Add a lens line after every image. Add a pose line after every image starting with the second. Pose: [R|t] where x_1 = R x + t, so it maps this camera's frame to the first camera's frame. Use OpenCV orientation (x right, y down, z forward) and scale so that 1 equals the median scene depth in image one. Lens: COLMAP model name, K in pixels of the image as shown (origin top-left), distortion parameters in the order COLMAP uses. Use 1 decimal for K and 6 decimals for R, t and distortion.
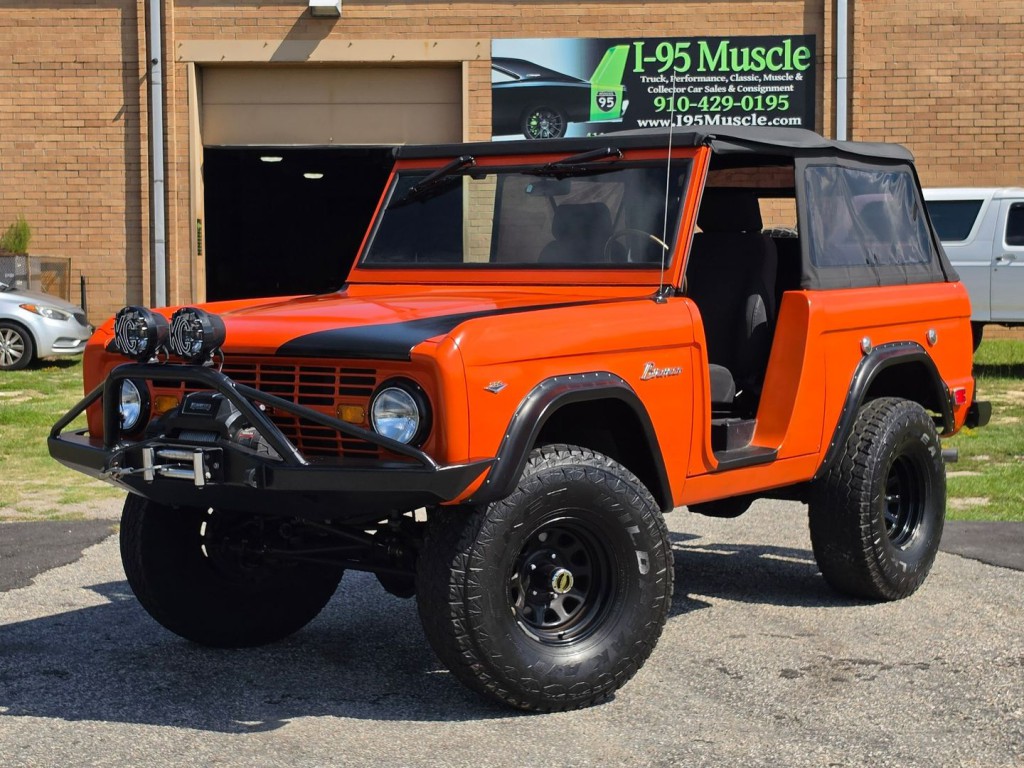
lens RADIAL K [[1984.9, 0, 512.0], [0, 1984.9, 384.0], [0, 0, 1]] dist [0.175352, -0.494637]
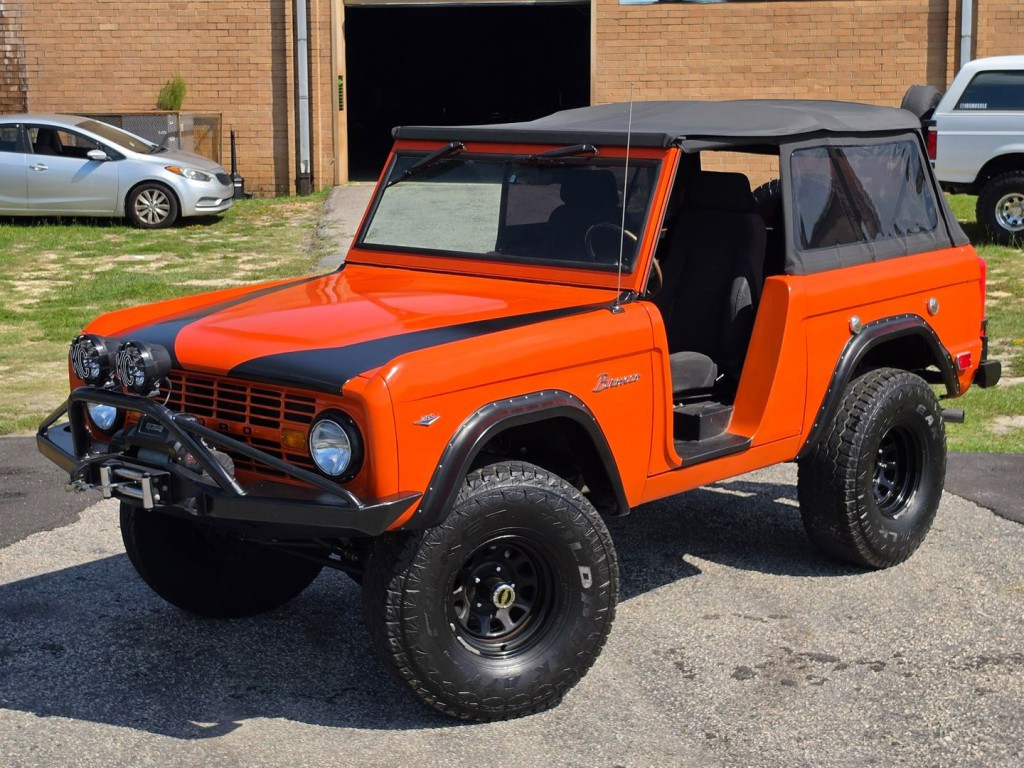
lens RADIAL K [[1884.9, 0, 497.3], [0, 1884.9, 324.0], [0, 0, 1]] dist [0.157448, -0.348917]
pose [[0.994561, 0.011608, -0.103511, 0.110231], [-0.003635, 0.997034, 0.076881, -0.105956], [0.104097, -0.076086, 0.991653, 0.032978]]
